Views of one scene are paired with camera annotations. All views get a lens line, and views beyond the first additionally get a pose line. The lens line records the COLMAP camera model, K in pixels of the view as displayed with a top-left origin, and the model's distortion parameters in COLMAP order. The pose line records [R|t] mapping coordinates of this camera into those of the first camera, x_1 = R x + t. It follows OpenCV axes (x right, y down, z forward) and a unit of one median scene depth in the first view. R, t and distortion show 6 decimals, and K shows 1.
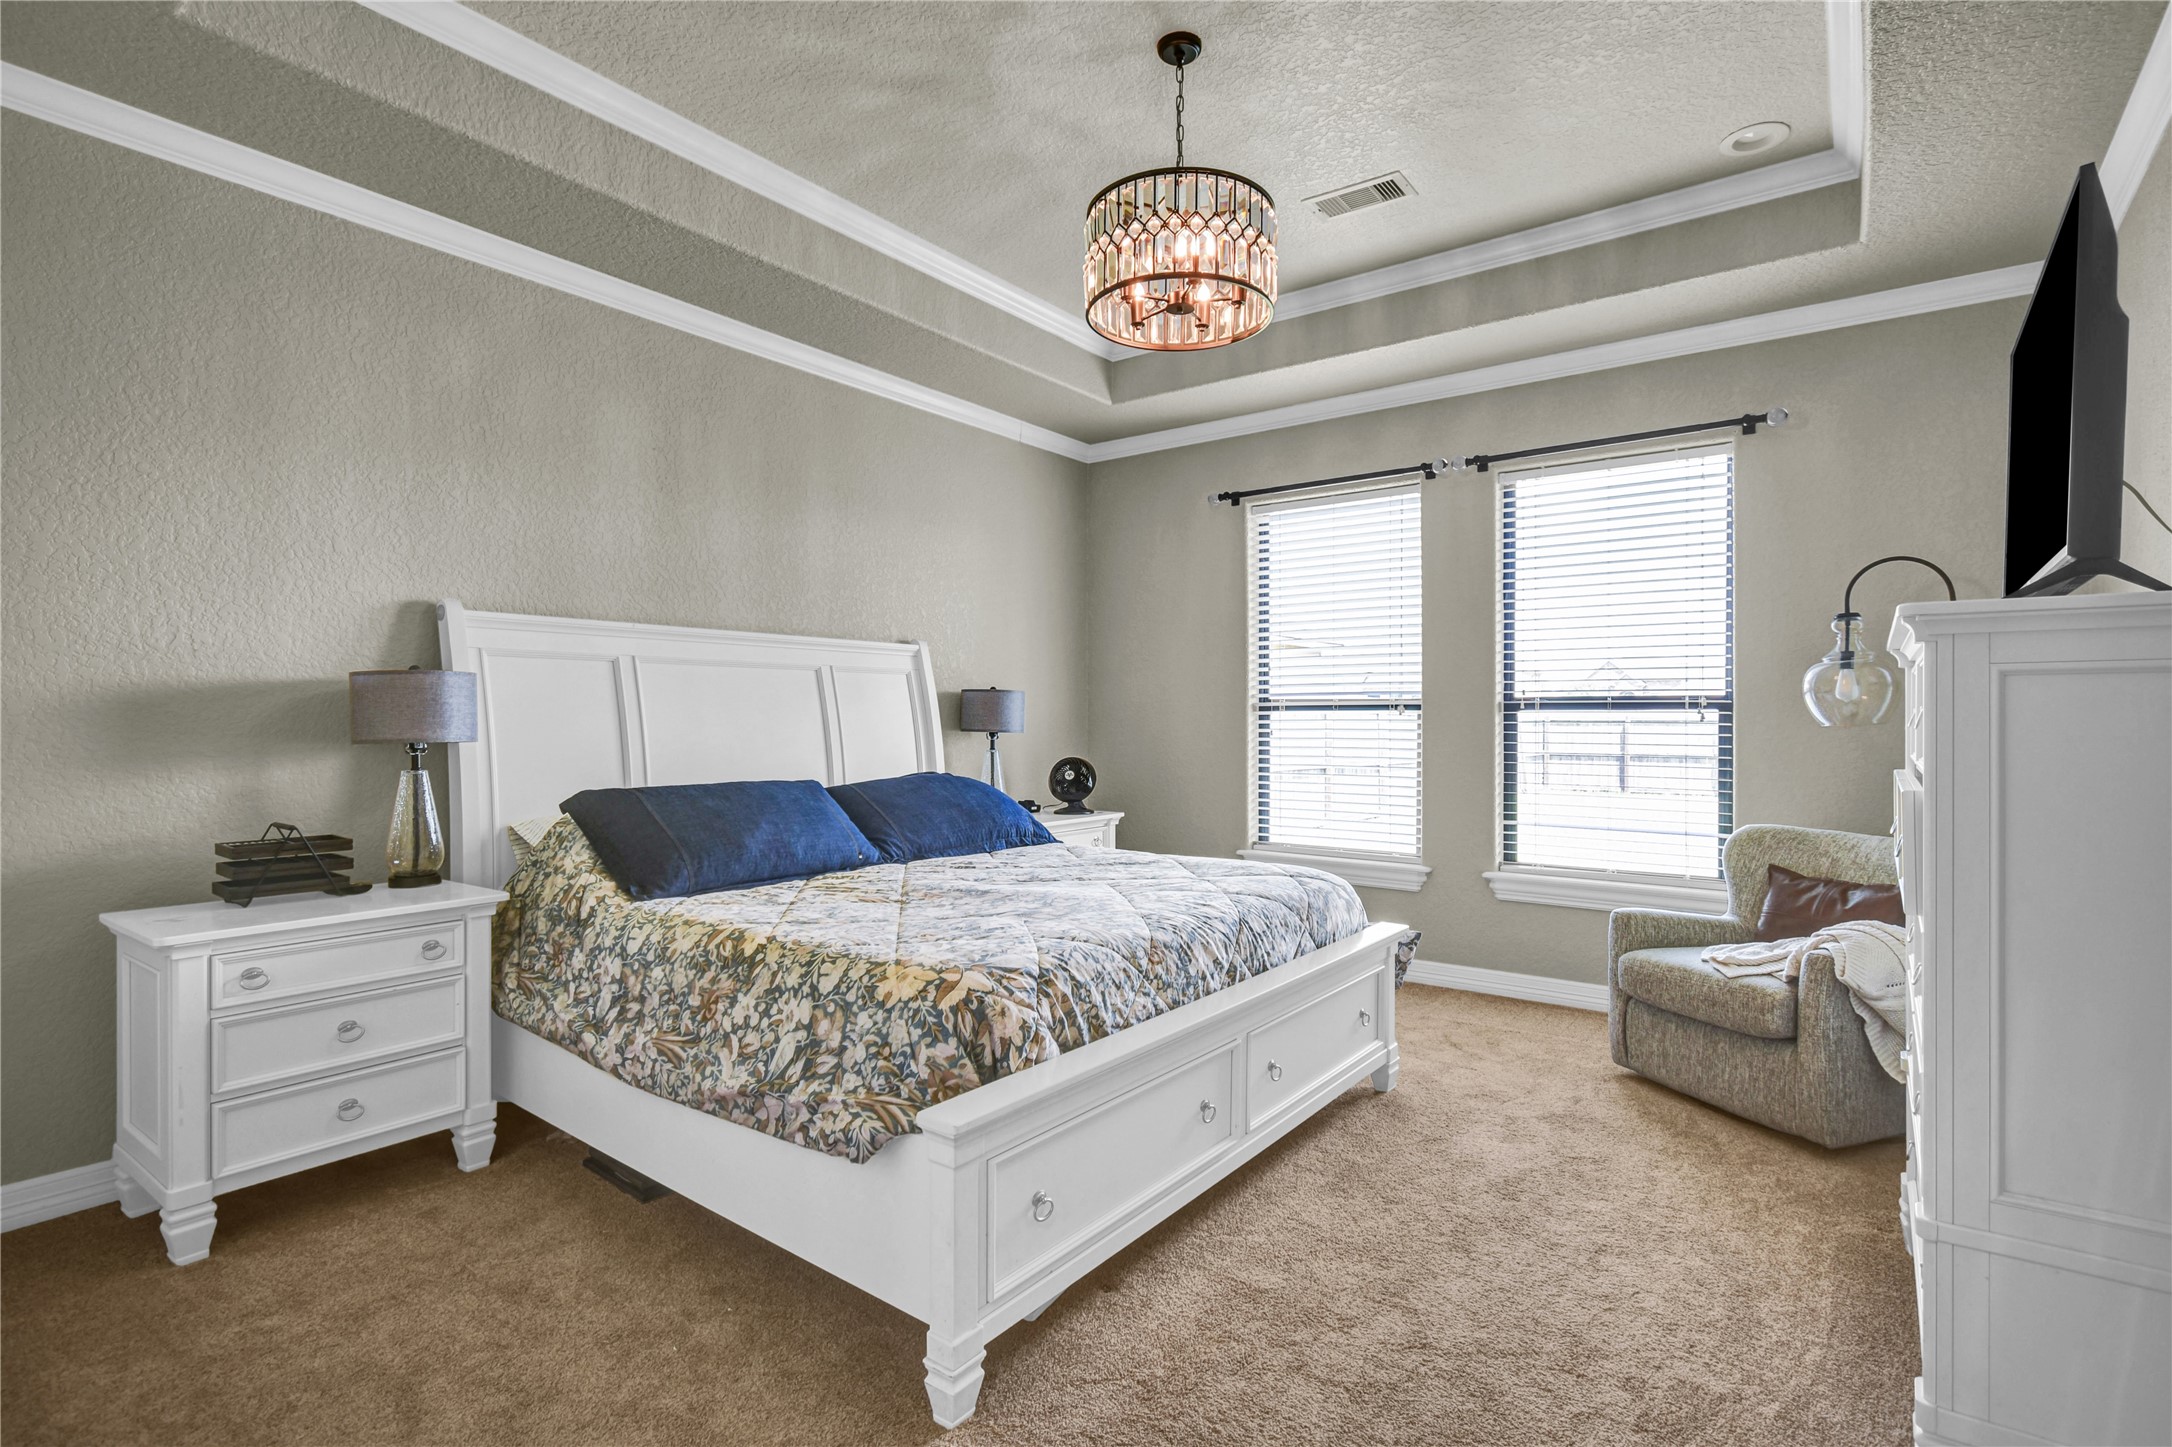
lens RADIAL K [[1041.1, 0, 1142.2], [0, 1041.1, 718.6], [0, 0, 1]] dist [0.004908, 0.000550]
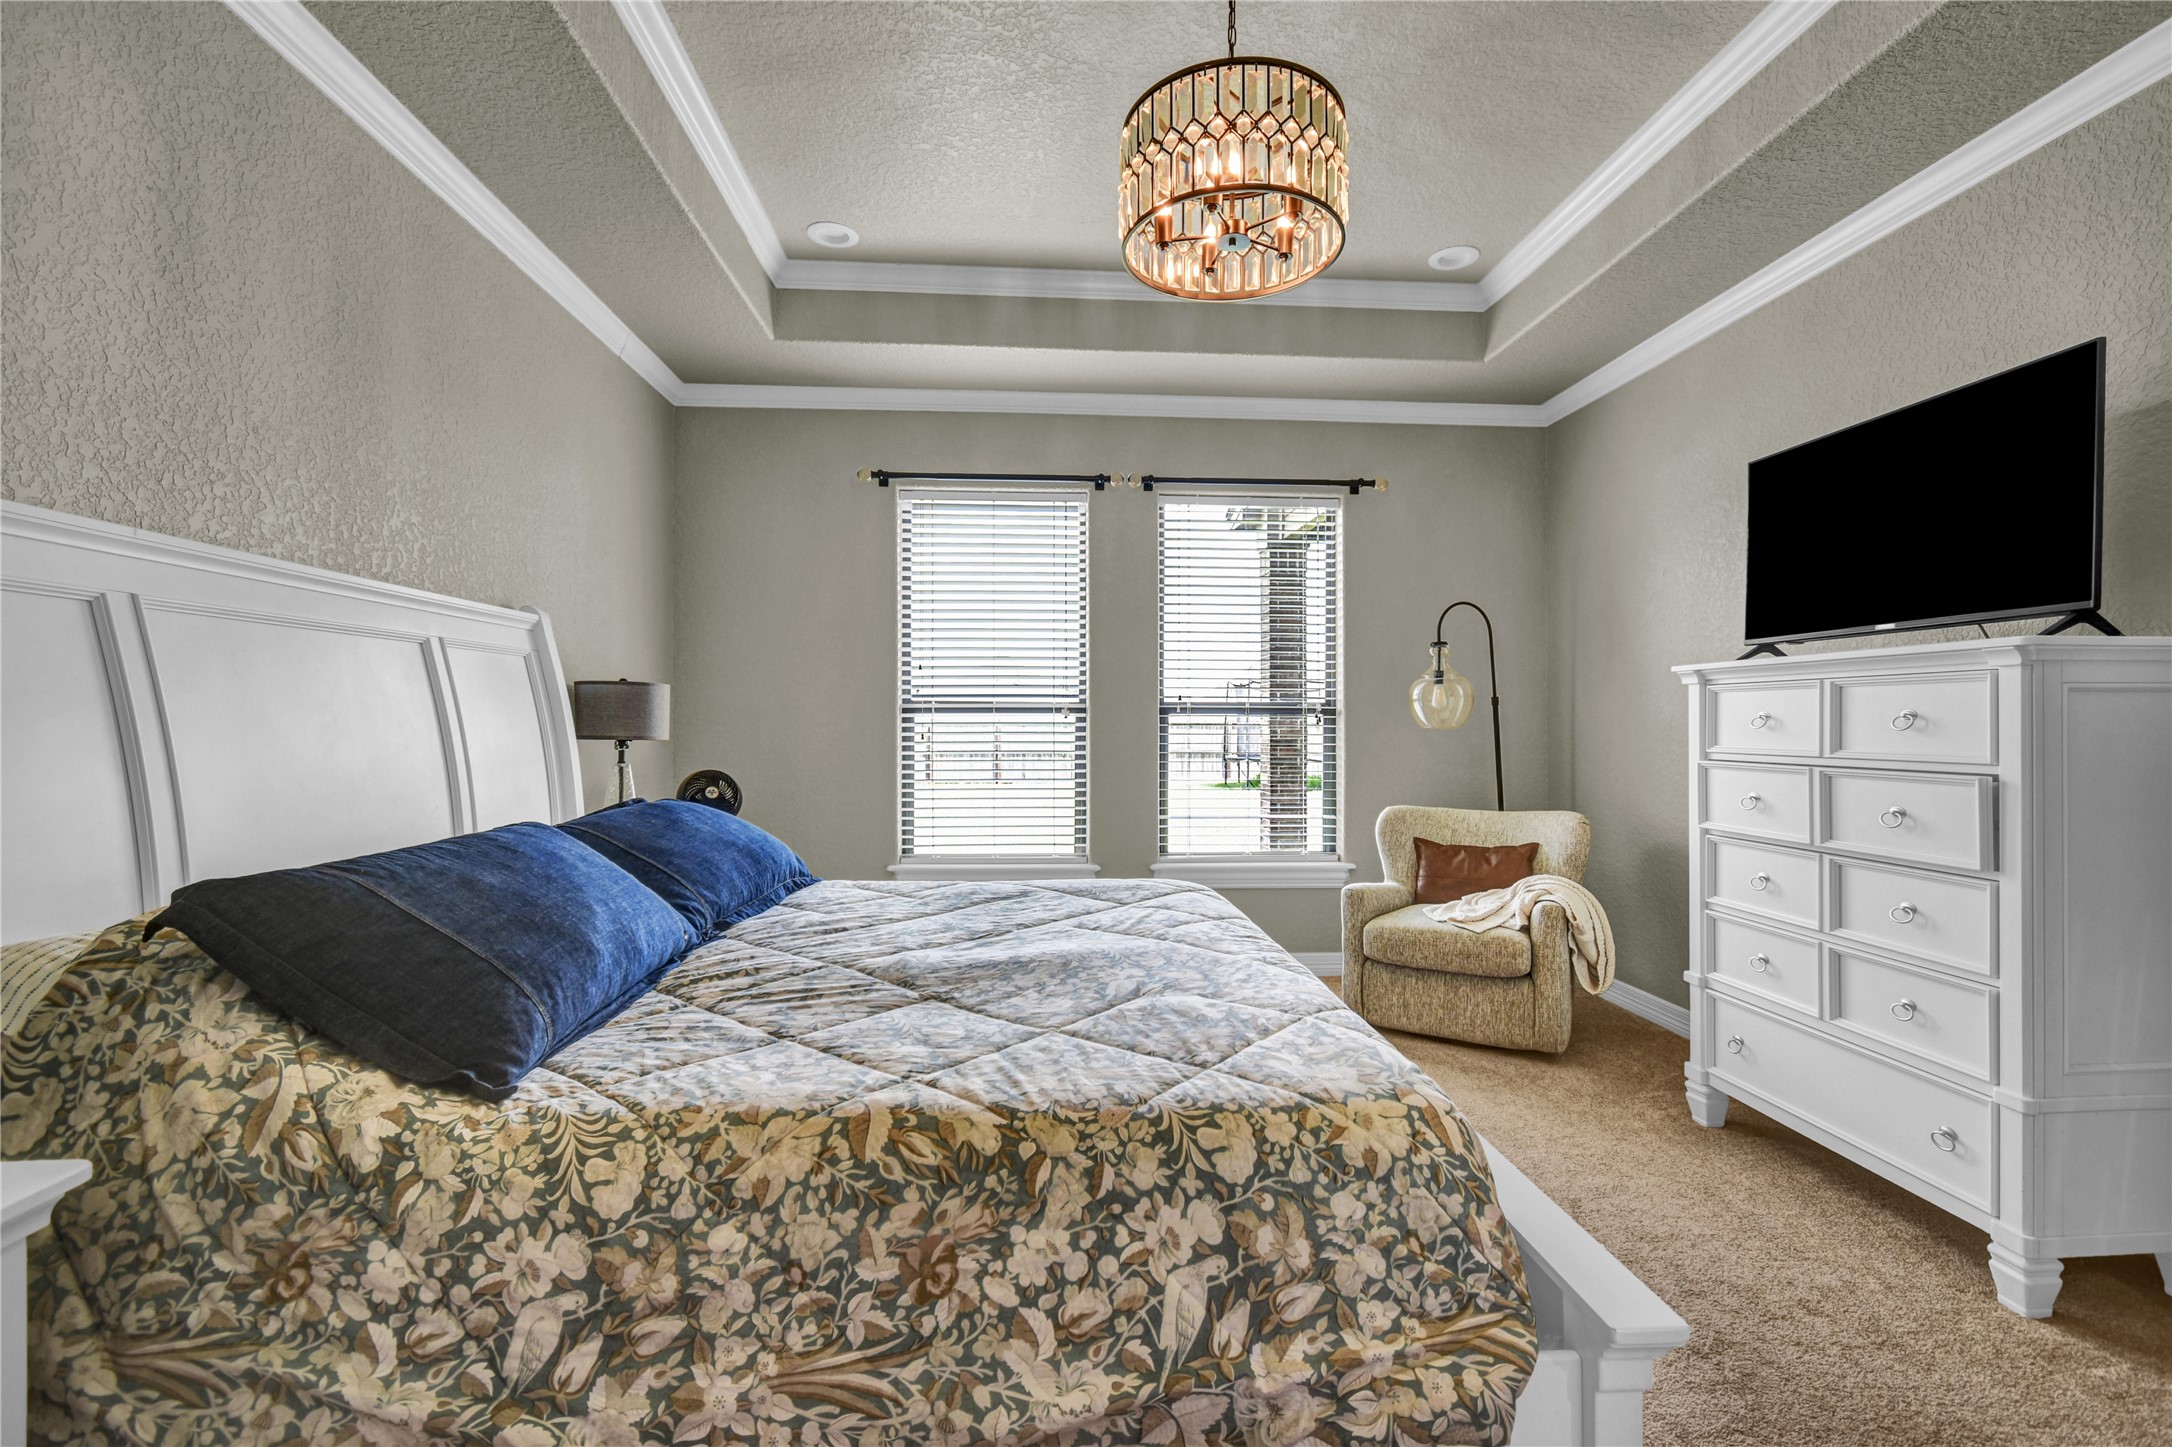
lens RADIAL K [[935.9, 0, 1090.0], [0, 935.9, 716.5], [0, 0, 1]] dist [0.003937, -0.000937]
pose [[0.773662, 0.003371, 0.633589, -0.494364], [-0.000748, 0.999990, -0.004407, -0.001071], [-0.633597, 0.002935, 0.773657, 0.440648]]
